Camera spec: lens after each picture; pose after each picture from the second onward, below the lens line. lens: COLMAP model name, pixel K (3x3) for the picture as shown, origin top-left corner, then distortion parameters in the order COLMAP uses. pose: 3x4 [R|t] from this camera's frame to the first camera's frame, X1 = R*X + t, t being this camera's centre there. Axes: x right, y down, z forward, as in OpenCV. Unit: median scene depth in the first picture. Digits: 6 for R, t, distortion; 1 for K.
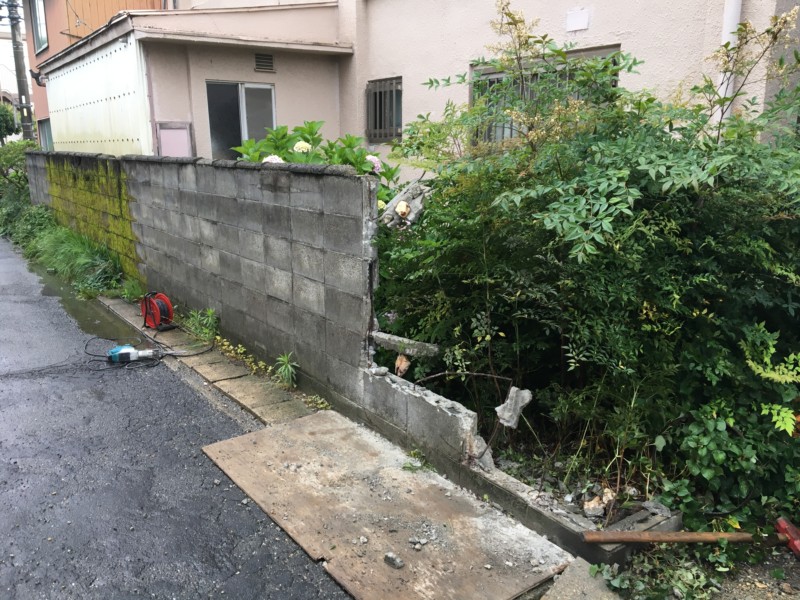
lens RADIAL K [[685.8, 0, 401.3], [0, 685.8, 301.1], [0, 0, 1]] dist [0.030371, -0.051055]
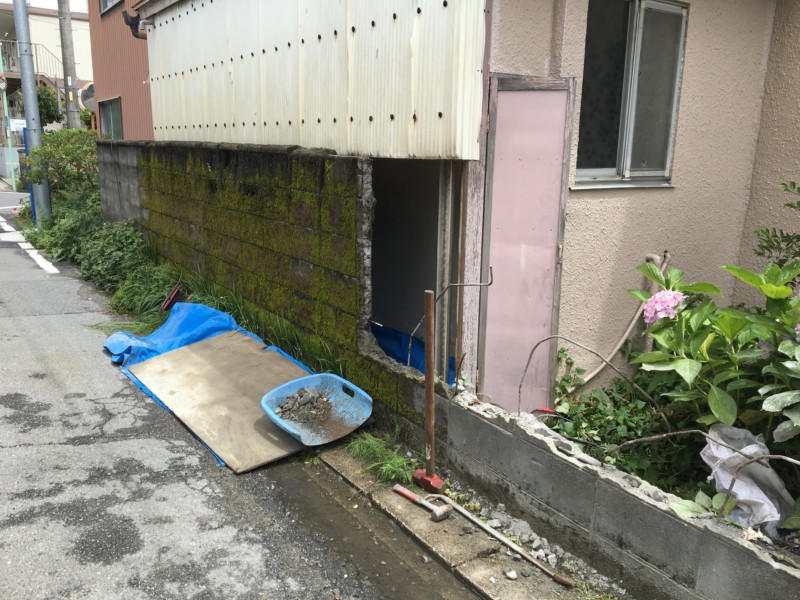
lens RADIAL K [[685.8, 0, 398.0], [0, 685.8, 298.3], [0, 0, 1]] dist [0.030371, -0.051055]
pose [[0.999305, 0.024724, -0.027882, -0.369939], [-0.024770, 0.999692, -0.001280, -0.109097], [0.027842, 0.001970, 0.999610, 0.526829]]
